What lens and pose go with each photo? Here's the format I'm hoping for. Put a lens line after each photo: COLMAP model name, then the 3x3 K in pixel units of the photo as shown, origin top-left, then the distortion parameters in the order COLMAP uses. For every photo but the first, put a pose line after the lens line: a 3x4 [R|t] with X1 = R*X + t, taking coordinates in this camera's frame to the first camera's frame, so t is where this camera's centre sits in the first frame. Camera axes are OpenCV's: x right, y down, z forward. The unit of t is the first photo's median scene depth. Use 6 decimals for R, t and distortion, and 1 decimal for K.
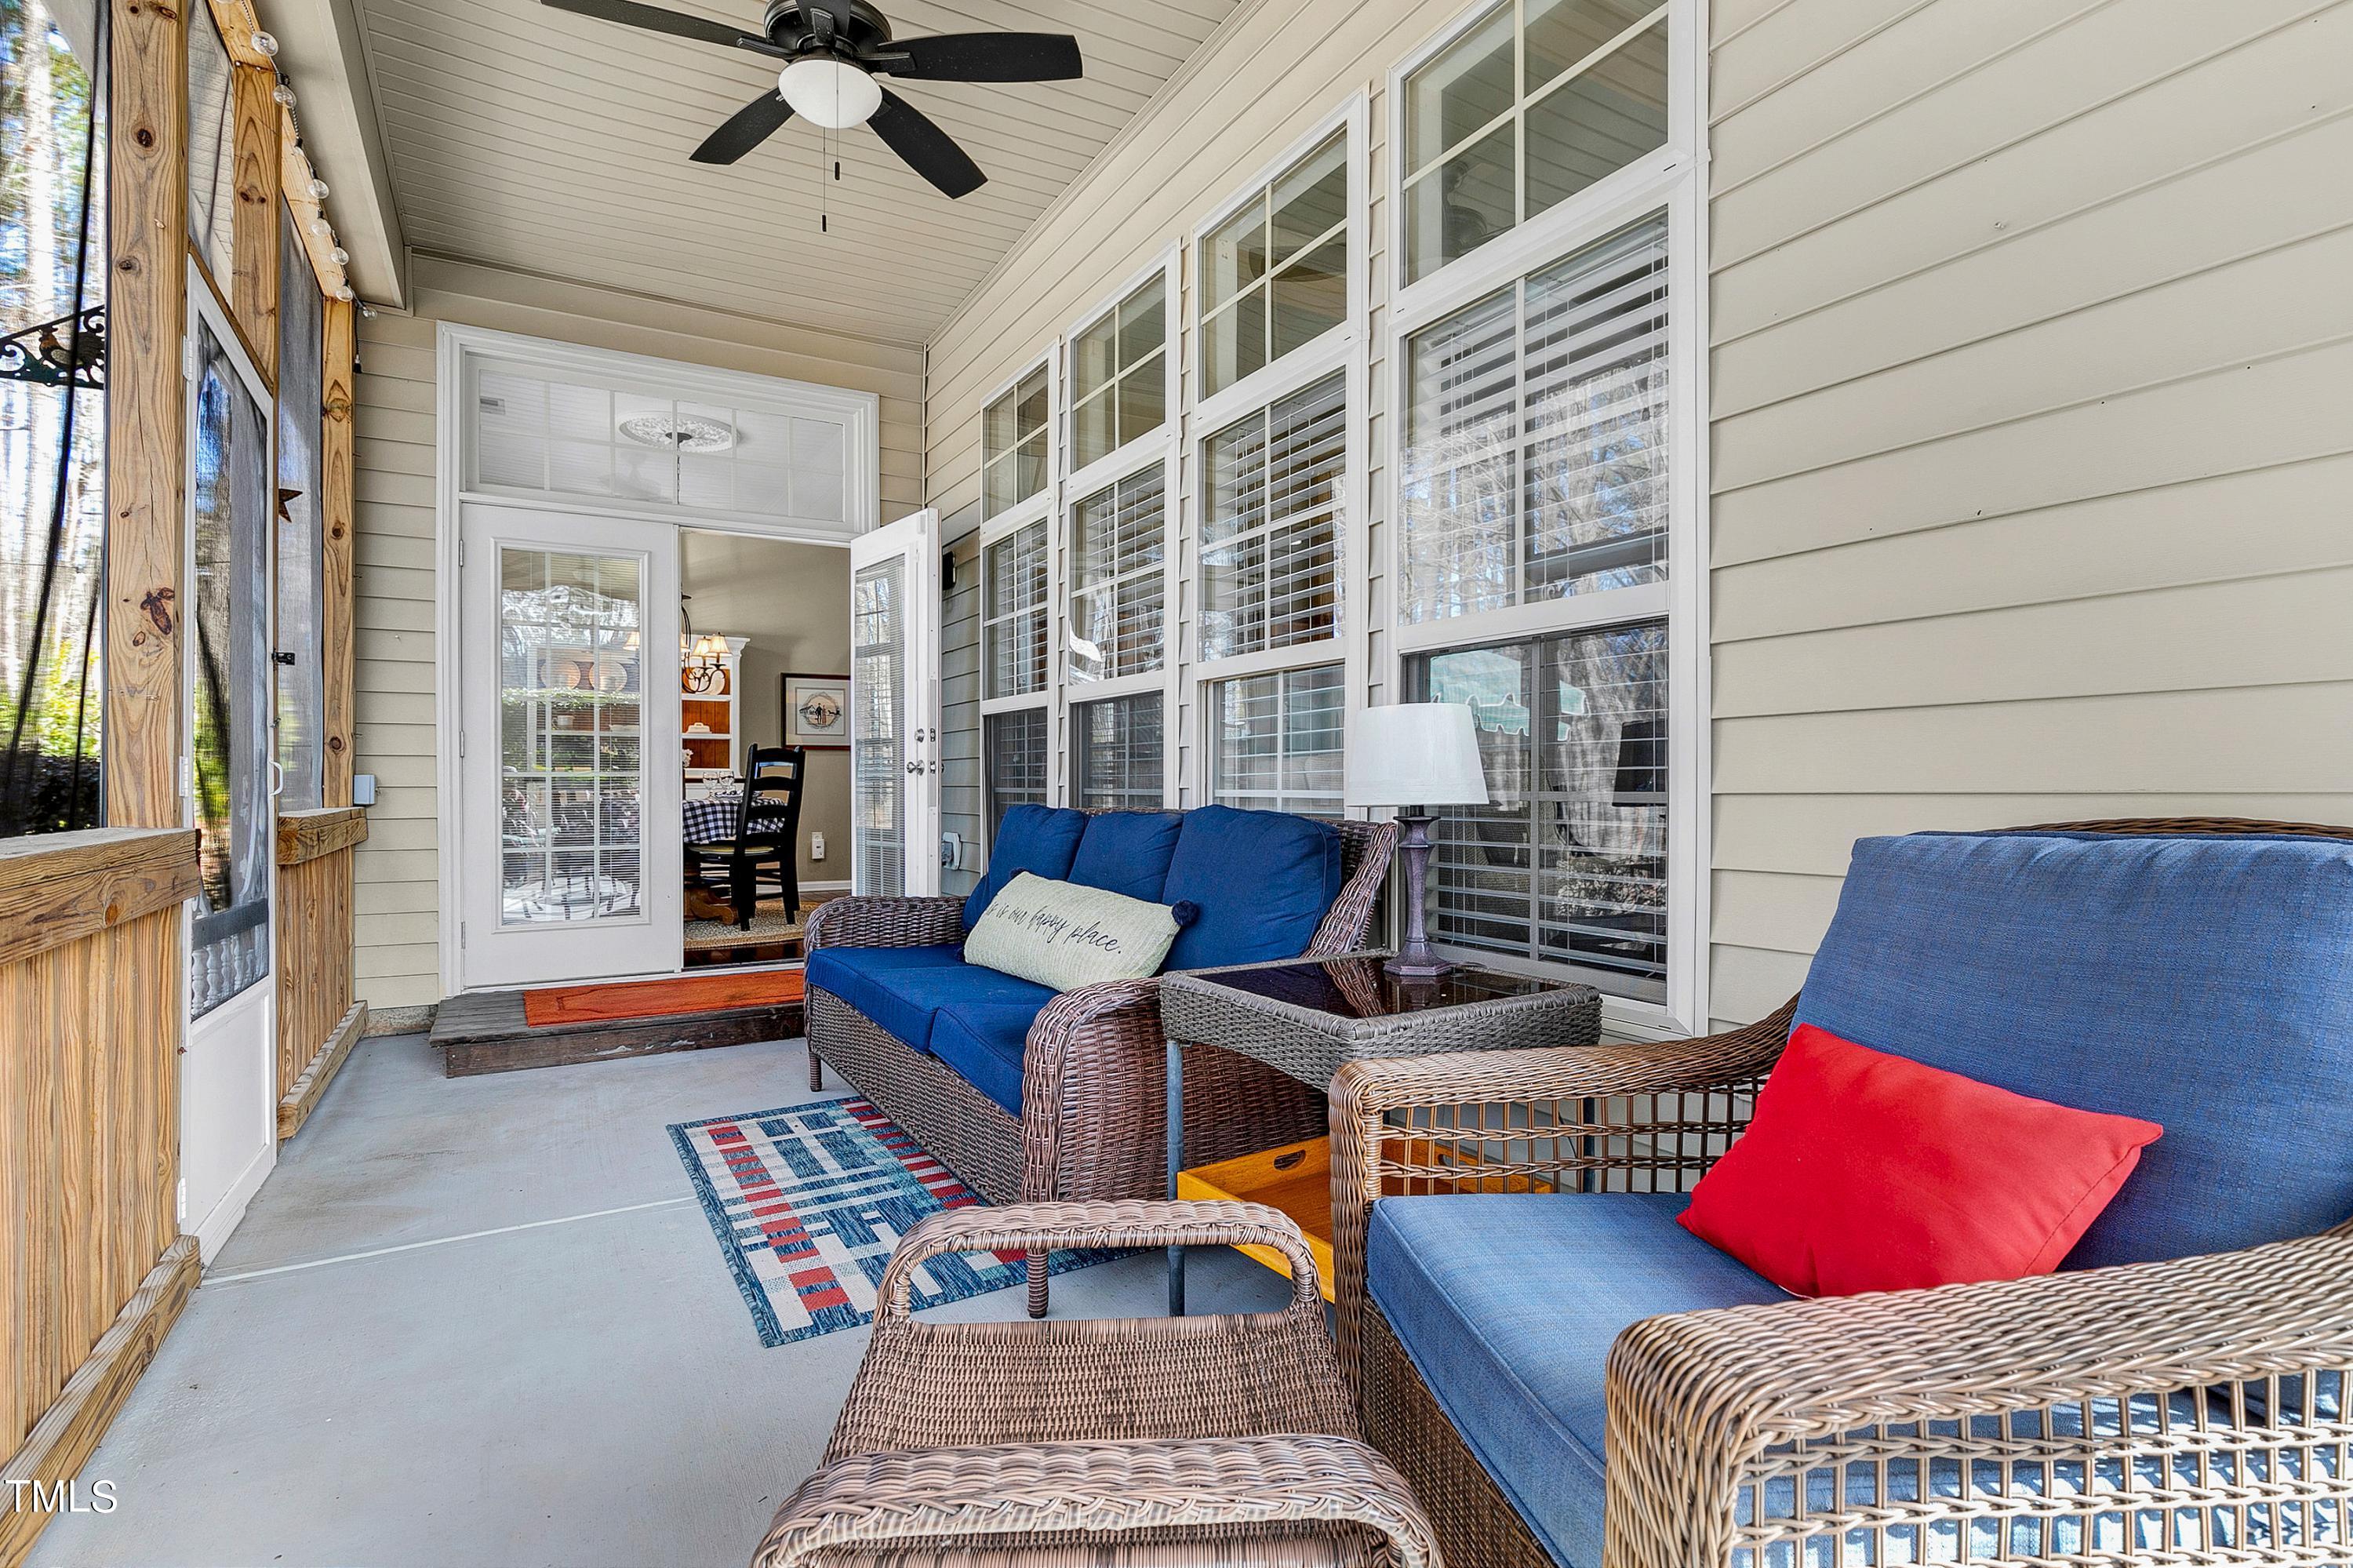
lens RADIAL K [[1128.6, 0, 1172.5], [0, 1128.6, 775.8], [0, 0, 1]] dist [-0.000517, 0.000439]
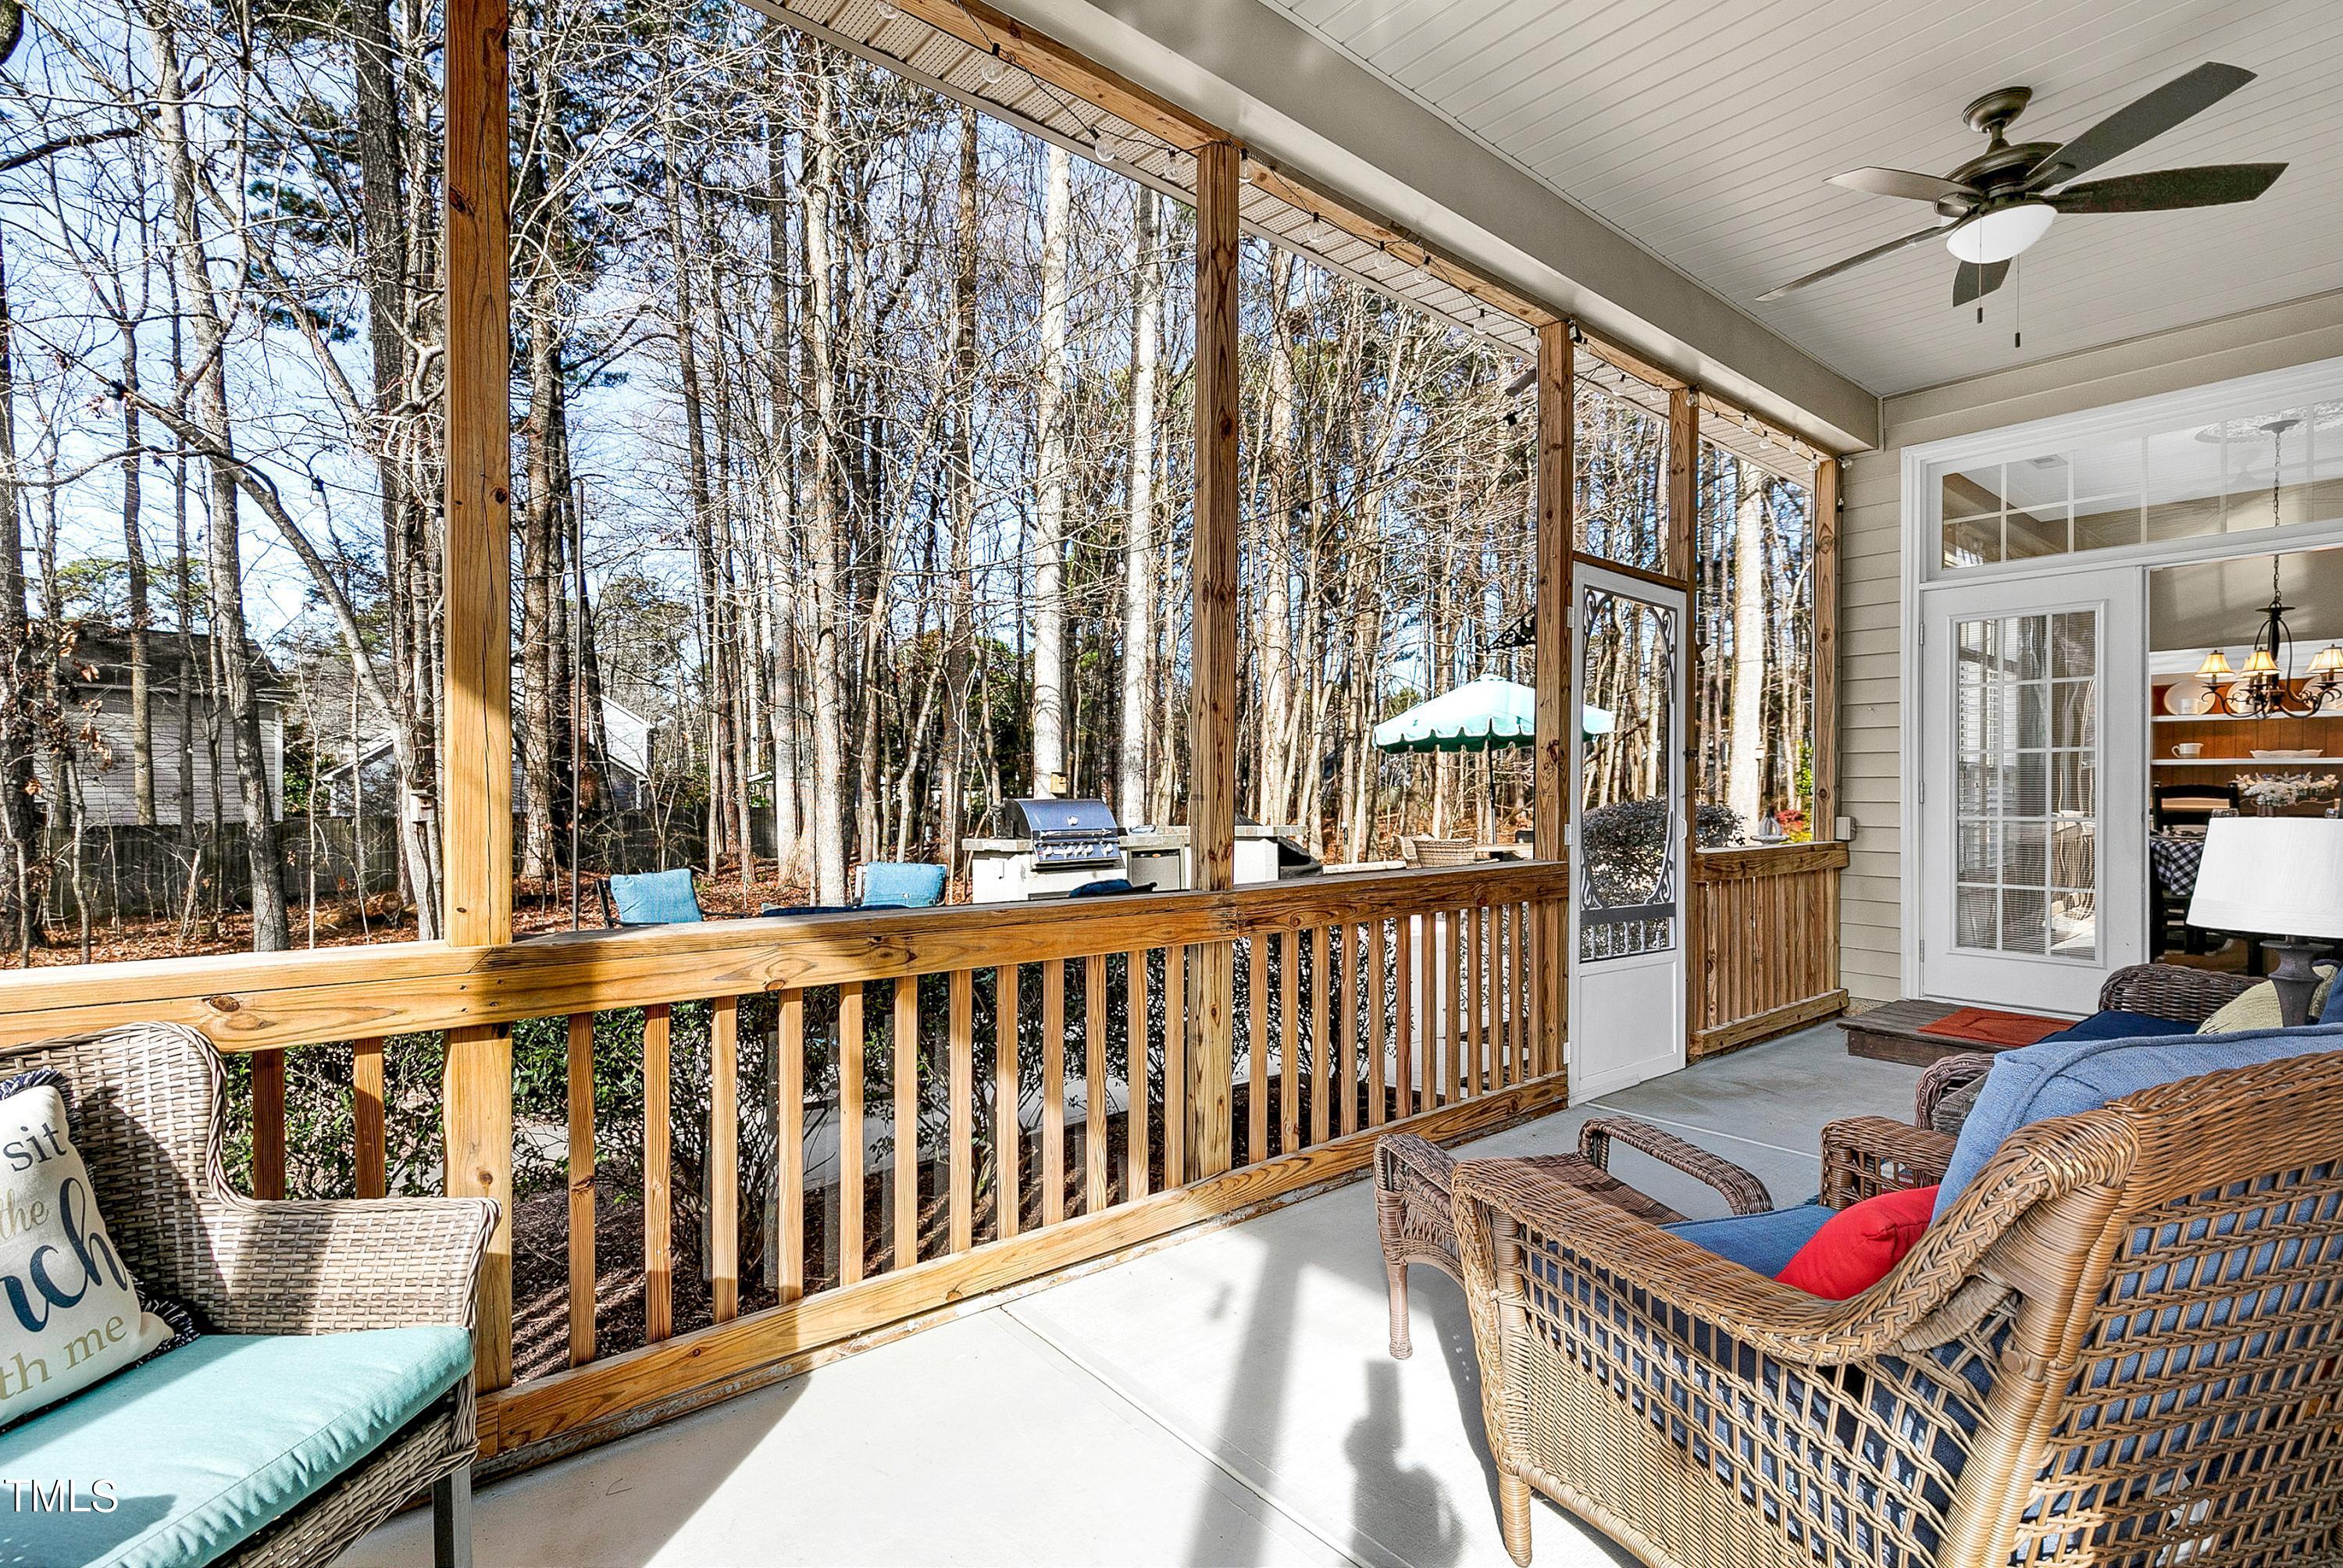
lens RADIAL K [[1072.7, 0, 1164.6], [0, 1072.7, 795.6], [0, 0, 1]] dist [0.007846, -0.000299]
pose [[0.185219, 0.002400, -0.982694, 0.373001], [0.006018, 0.999975, 0.003576, -0.036109], [0.982679, -0.006576, 0.185200, -0.009319]]
